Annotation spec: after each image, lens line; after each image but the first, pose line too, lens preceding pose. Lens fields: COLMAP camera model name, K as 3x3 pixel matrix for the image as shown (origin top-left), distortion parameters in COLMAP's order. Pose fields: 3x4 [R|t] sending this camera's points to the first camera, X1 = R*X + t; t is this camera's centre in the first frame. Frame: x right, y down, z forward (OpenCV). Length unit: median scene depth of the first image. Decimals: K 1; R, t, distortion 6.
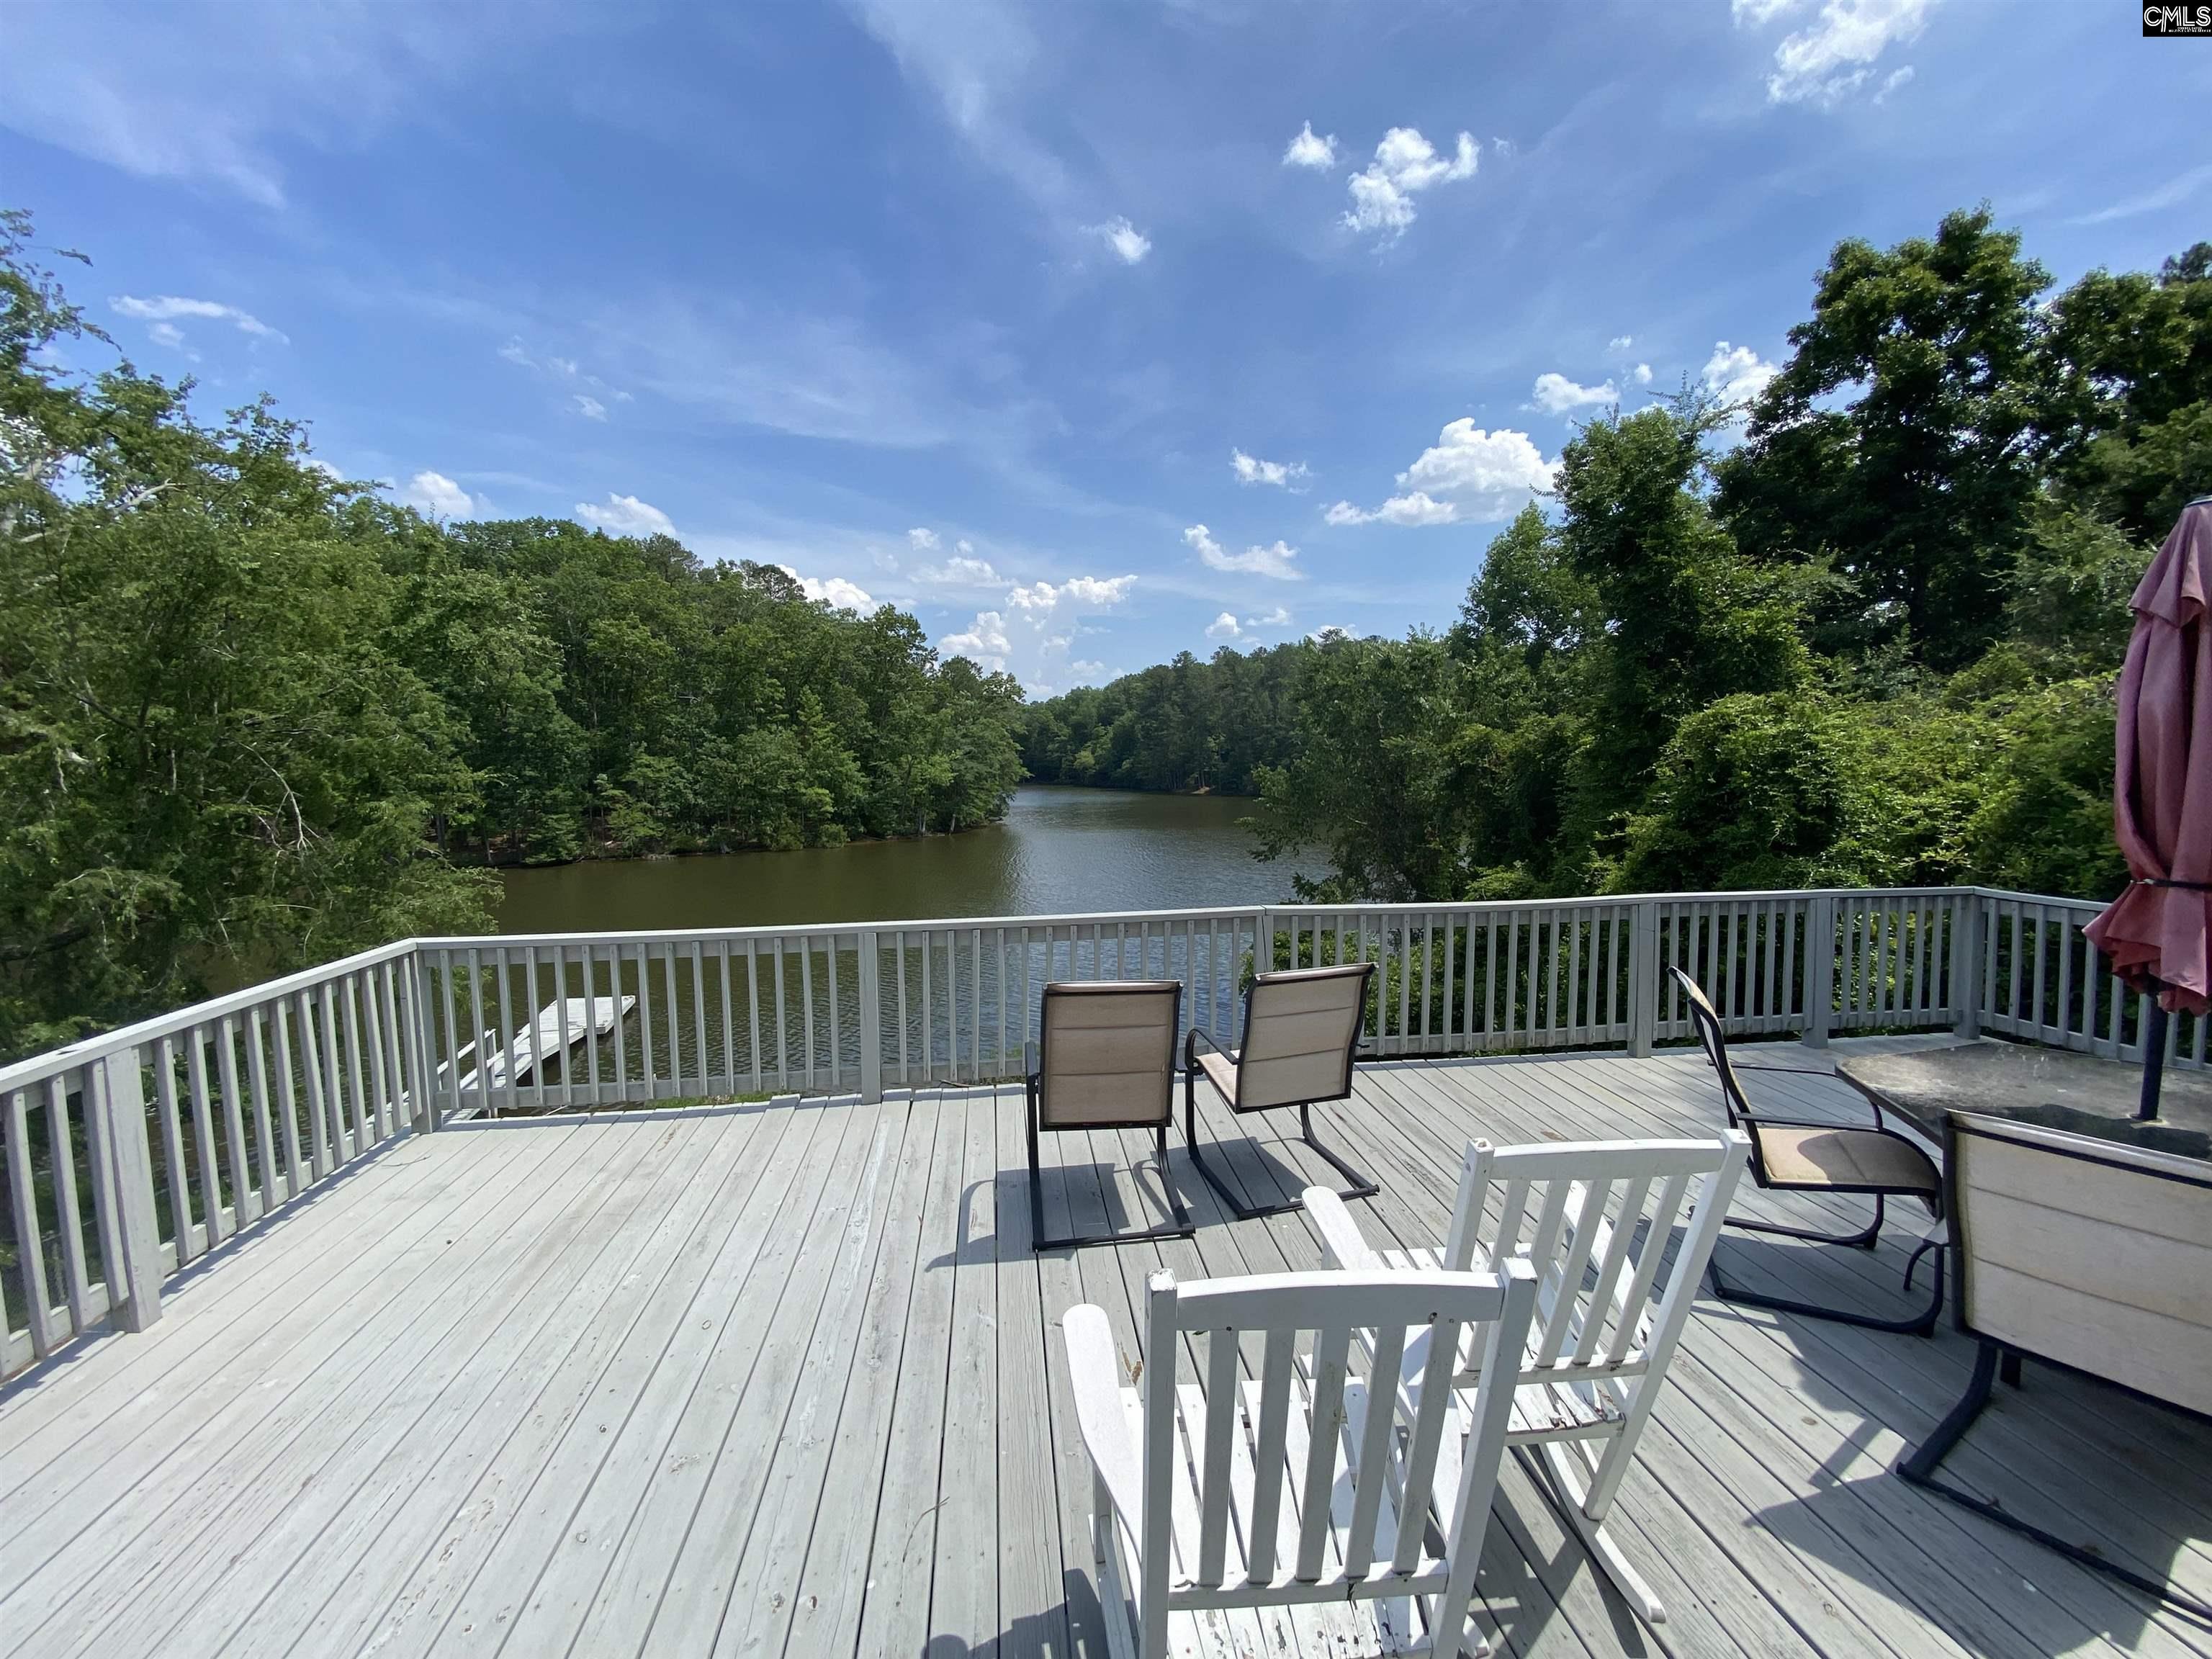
lens RADIAL K [[888.6, 0, 1102.2], [0, 888.6, 824.5], [0, 0, 1]] dist [0.017188, -0.019602]
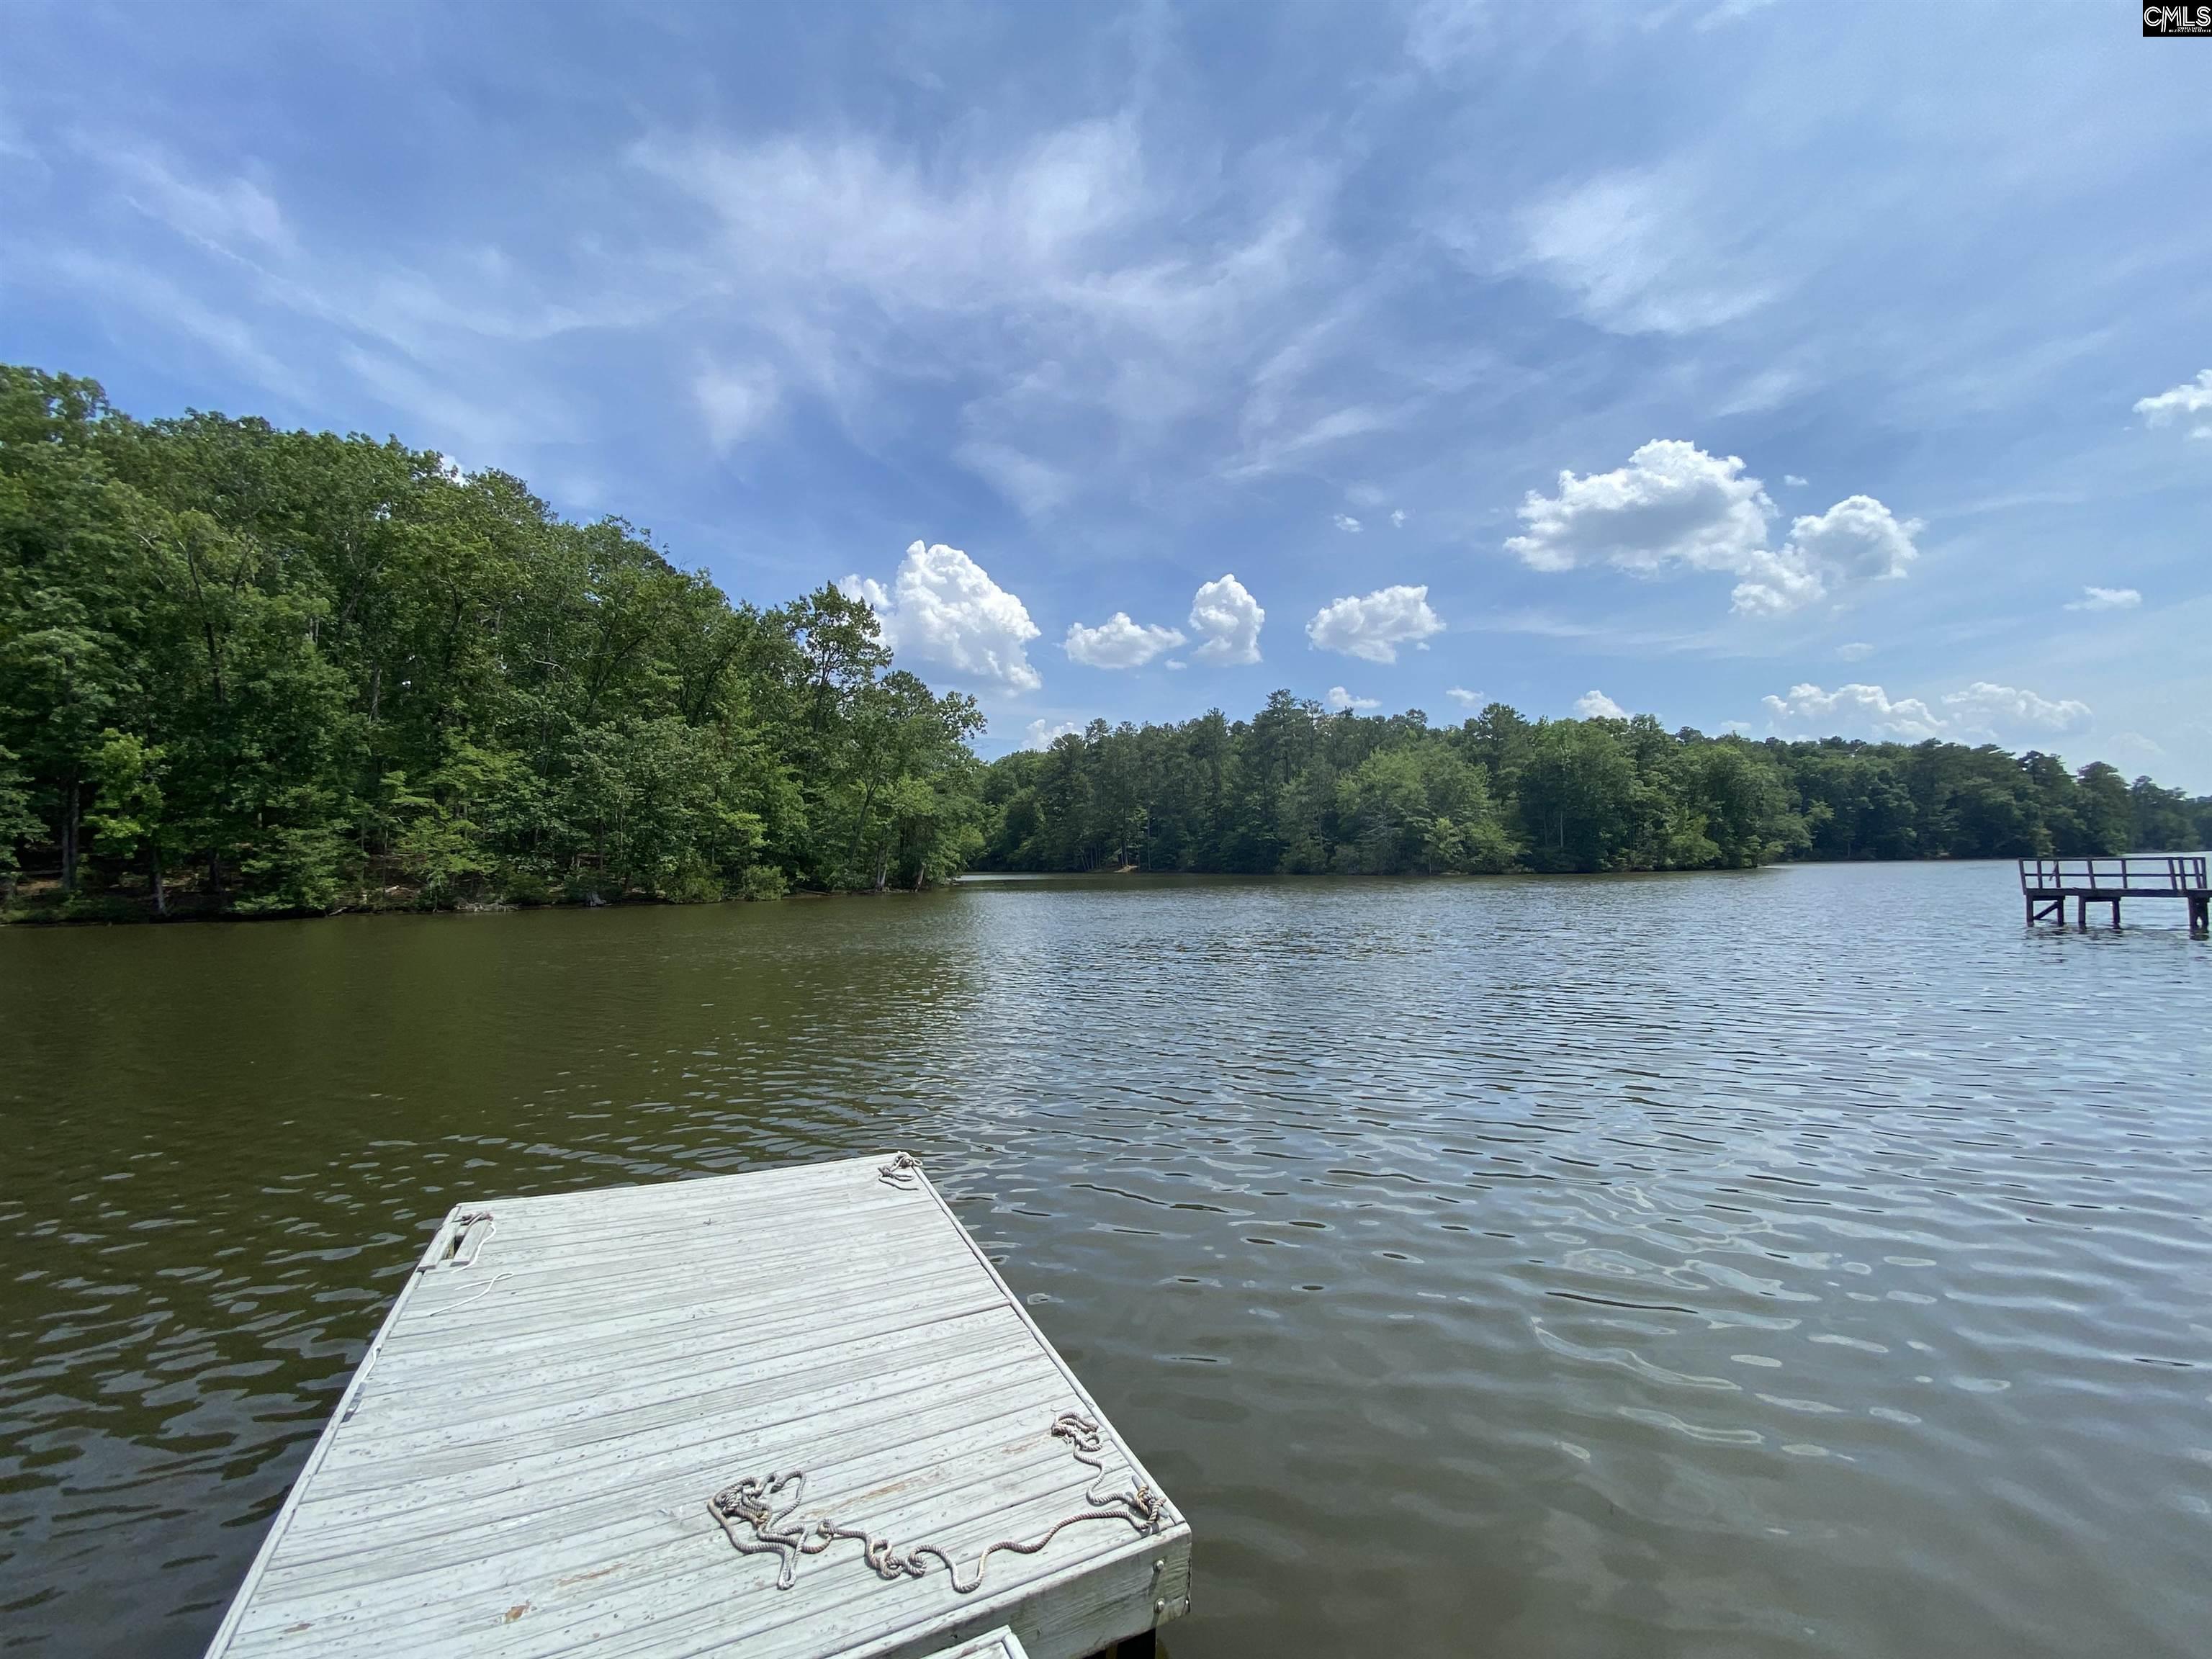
lens RADIAL K [[882.1, 0, 1097.9], [0, 882.1, 830.4], [0, 0, 1]] dist [0.037016, -0.028503]
pose [[0.979717, 0.013243, 0.199947, -0.798239], [0.010480, 0.993062, -0.117125, 0.232412], [-0.200111, 0.116844, 0.972781, 1.197691]]
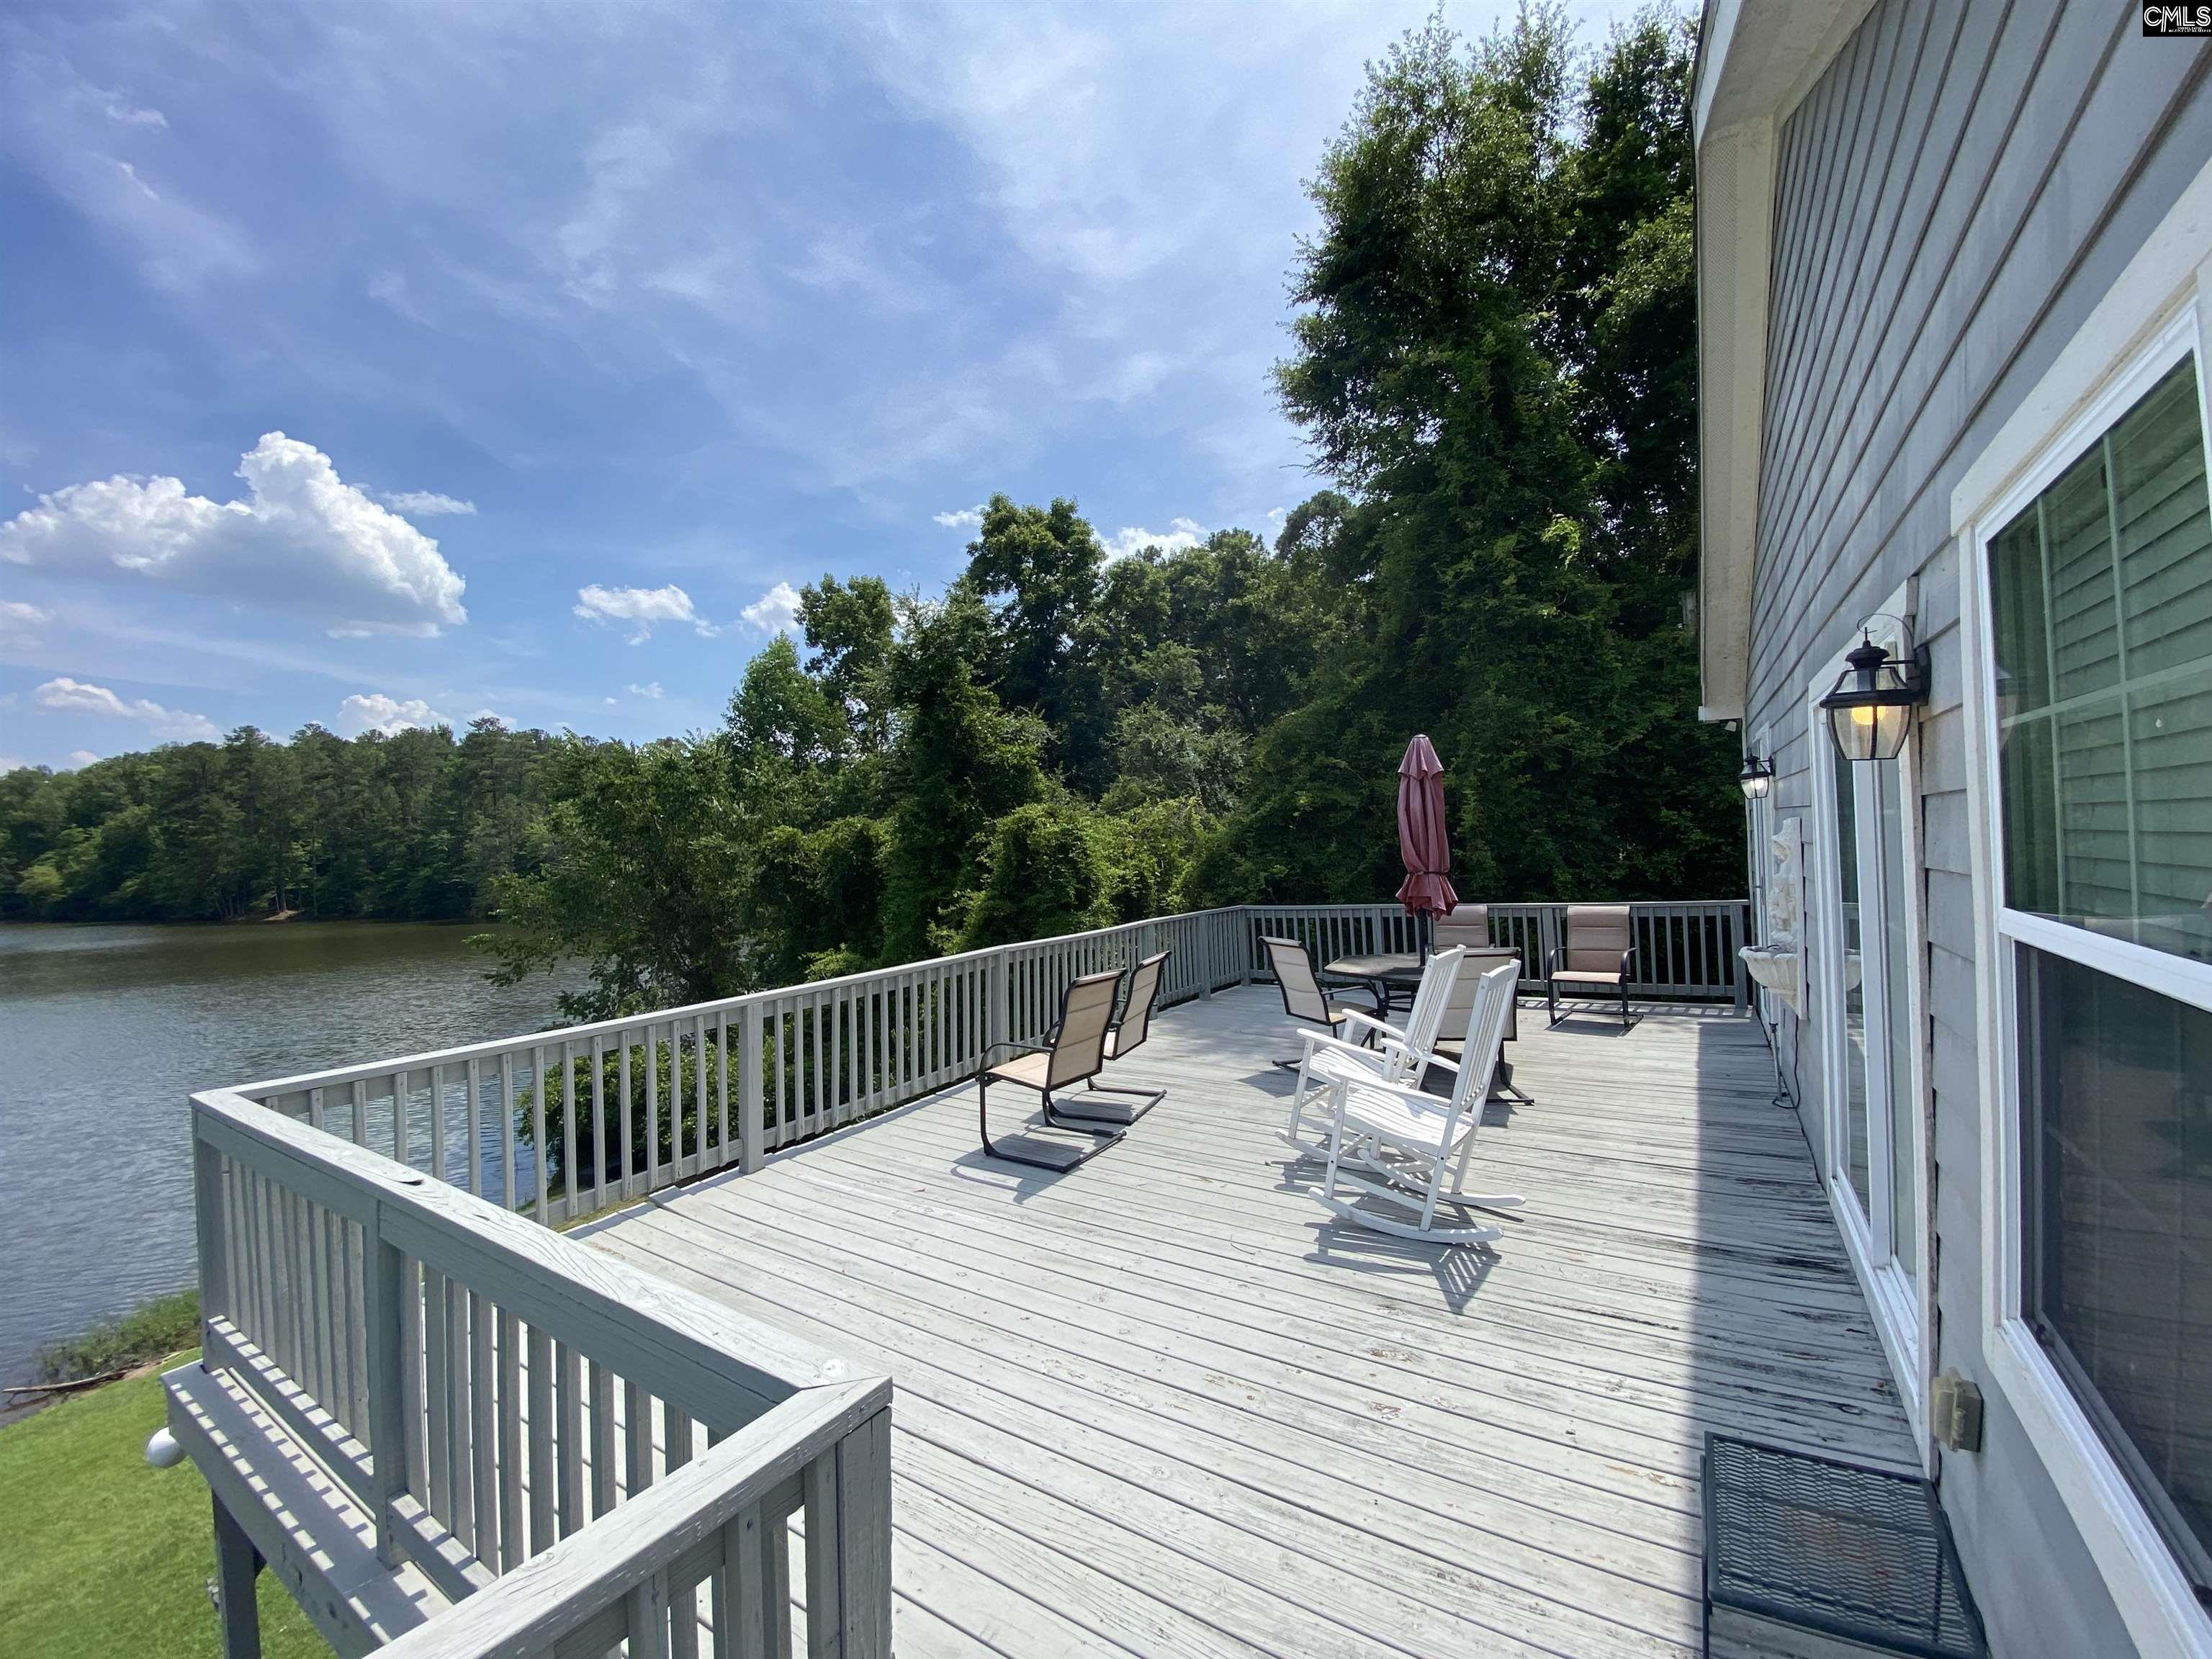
lens RADIAL K [[893.6, 0, 1106.9], [0, 893.6, 821.1], [0, 0, 1]] dist [0.016840, -0.019437]
pose [[0.638729, 0.010989, 0.769353, -0.175321], [0.081499, 0.993307, -0.081849, 0.005699], [-0.765103, 0.114981, 0.633559, -0.005740]]
